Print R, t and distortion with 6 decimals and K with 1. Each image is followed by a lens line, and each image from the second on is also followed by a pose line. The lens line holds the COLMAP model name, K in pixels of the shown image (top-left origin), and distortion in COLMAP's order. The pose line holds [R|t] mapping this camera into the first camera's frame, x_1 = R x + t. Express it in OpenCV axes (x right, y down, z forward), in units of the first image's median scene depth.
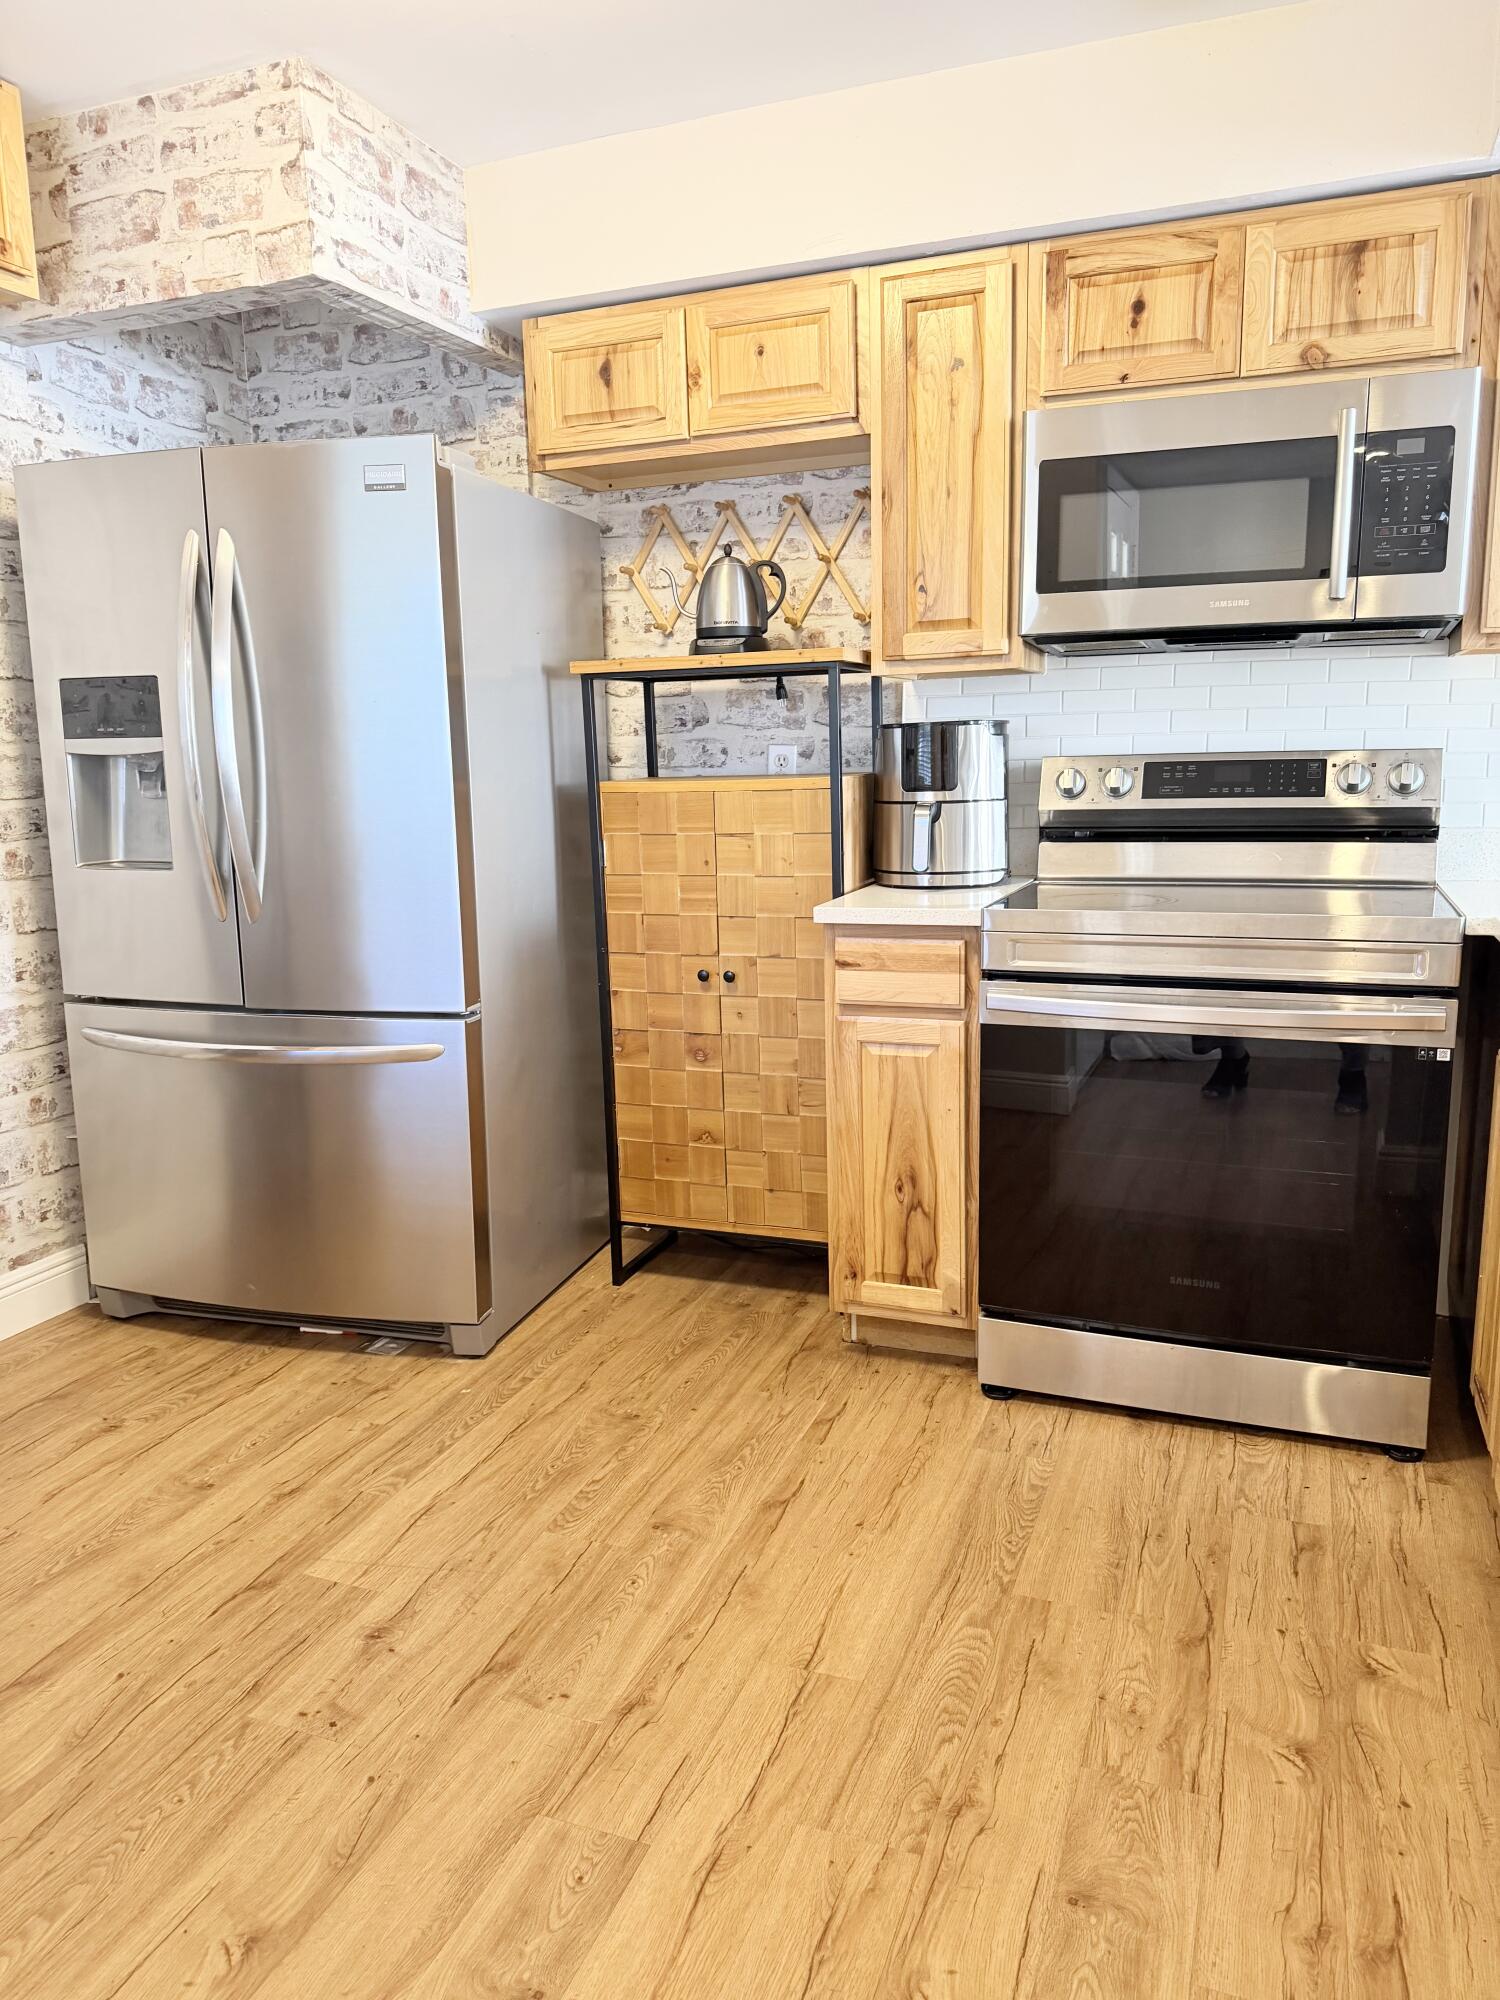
lens RADIAL K [[1412.5, 0, 737.2], [0, 1412.5, 1005.4], [0, 0, 1]] dist [0.035579, -0.043232]
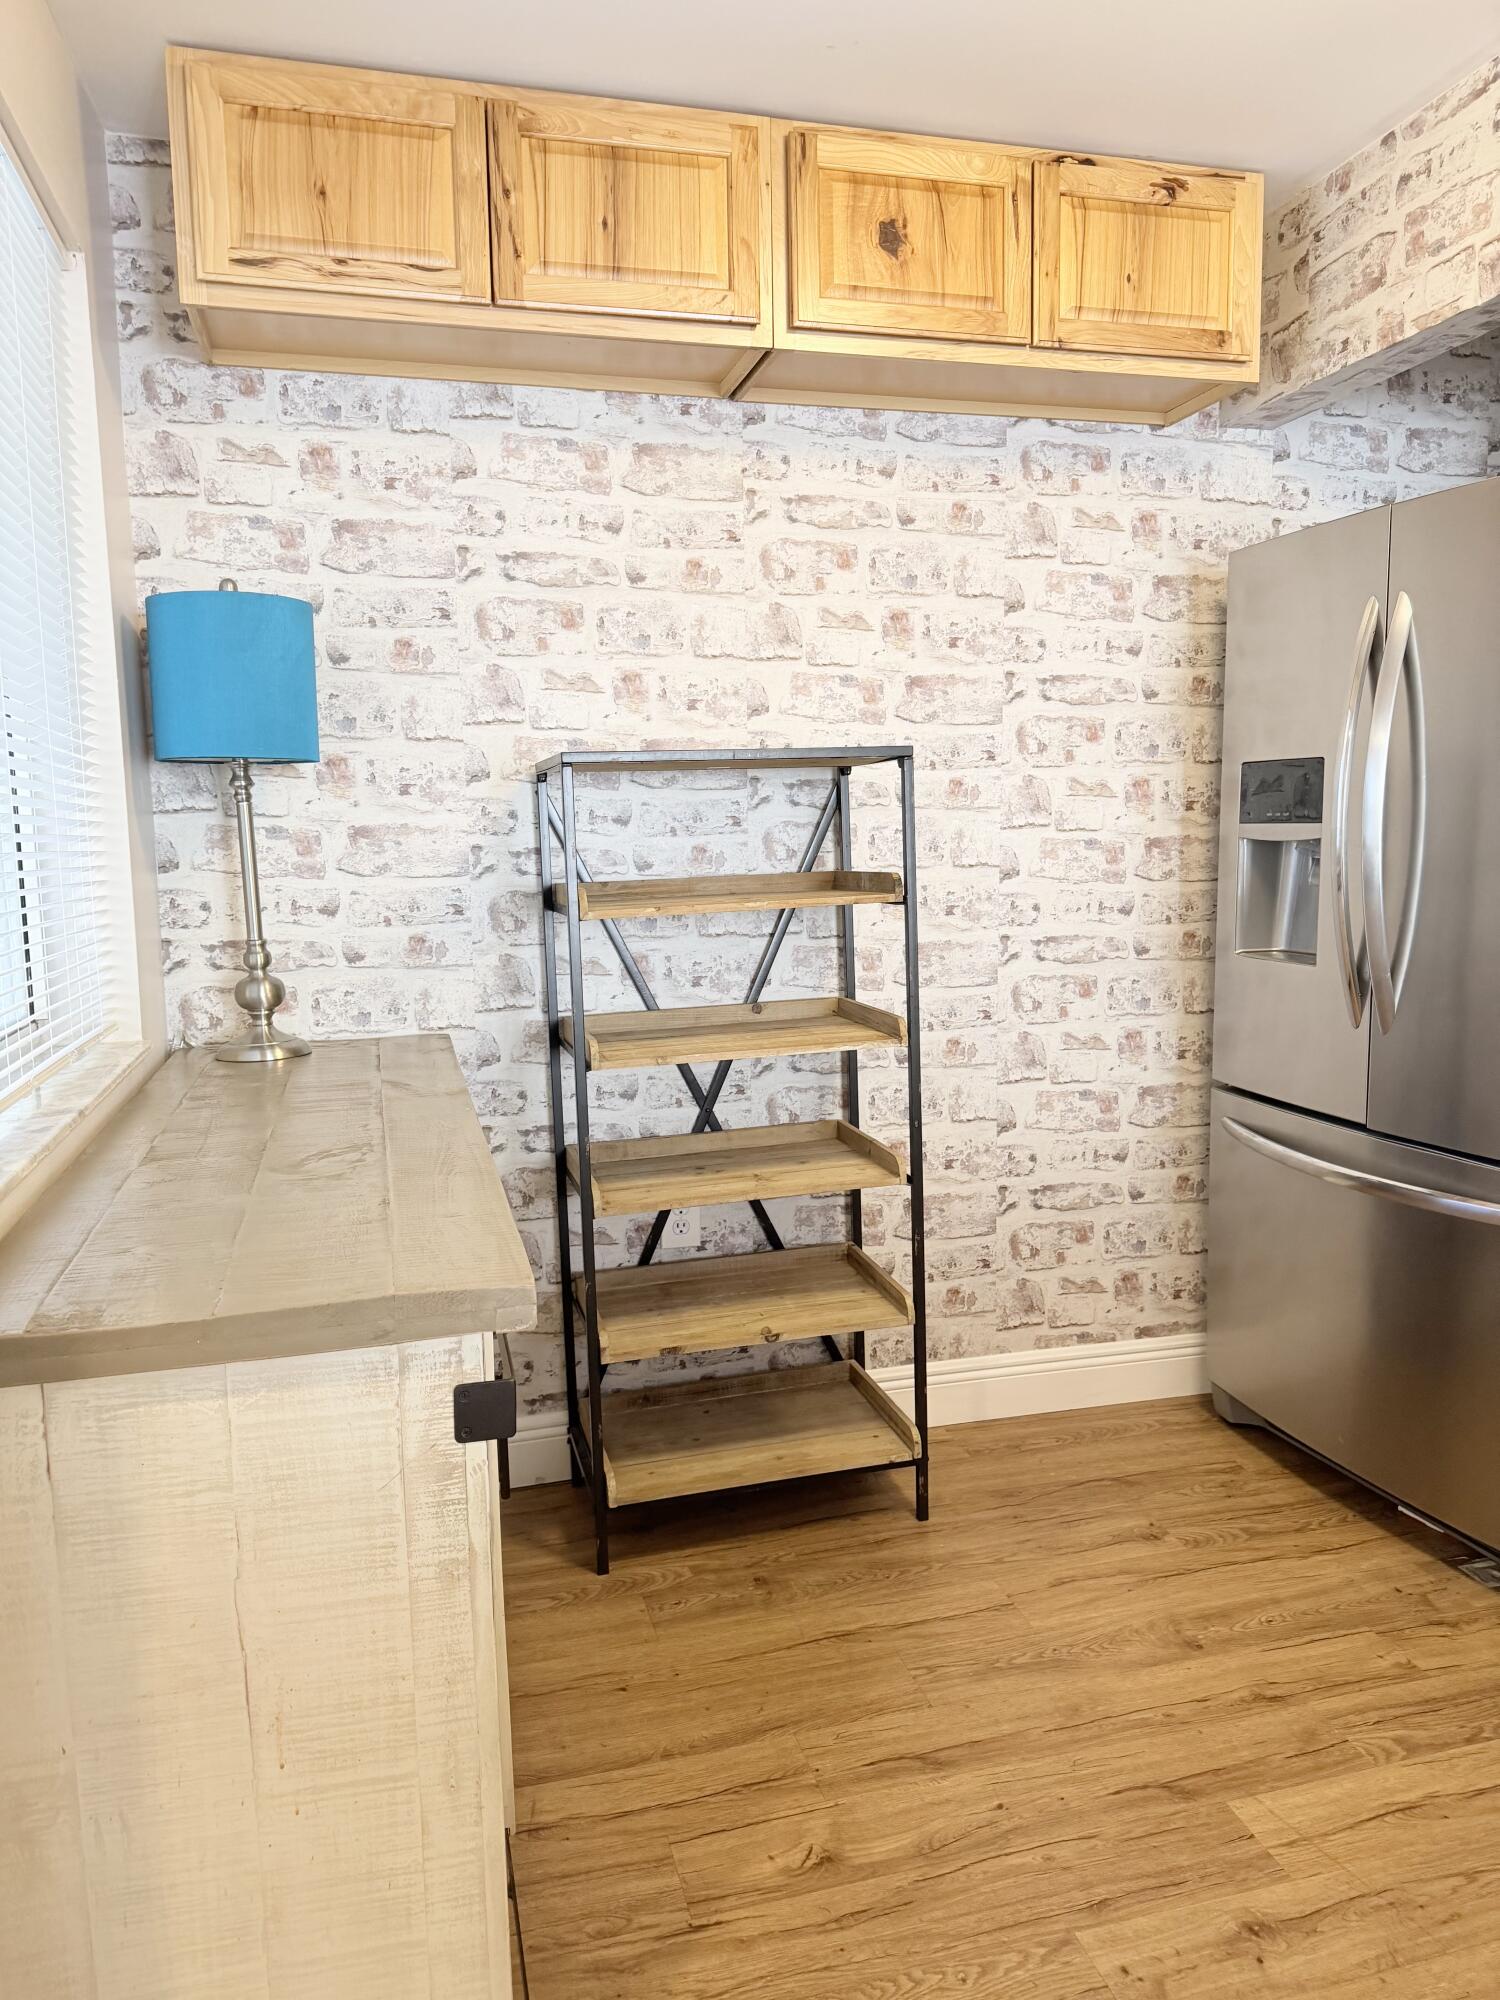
lens RADIAL K [[1412.5, 0, 758.9], [0, 1412.5, 993.5], [0, 0, 1]] dist [0.035579, -0.043232]
pose [[0.595911, 0.101684, -0.796587, 0.125266], [-0.134936, 0.990526, 0.025497, -0.053378], [0.791633, 0.092294, 0.603986, 0.164490]]
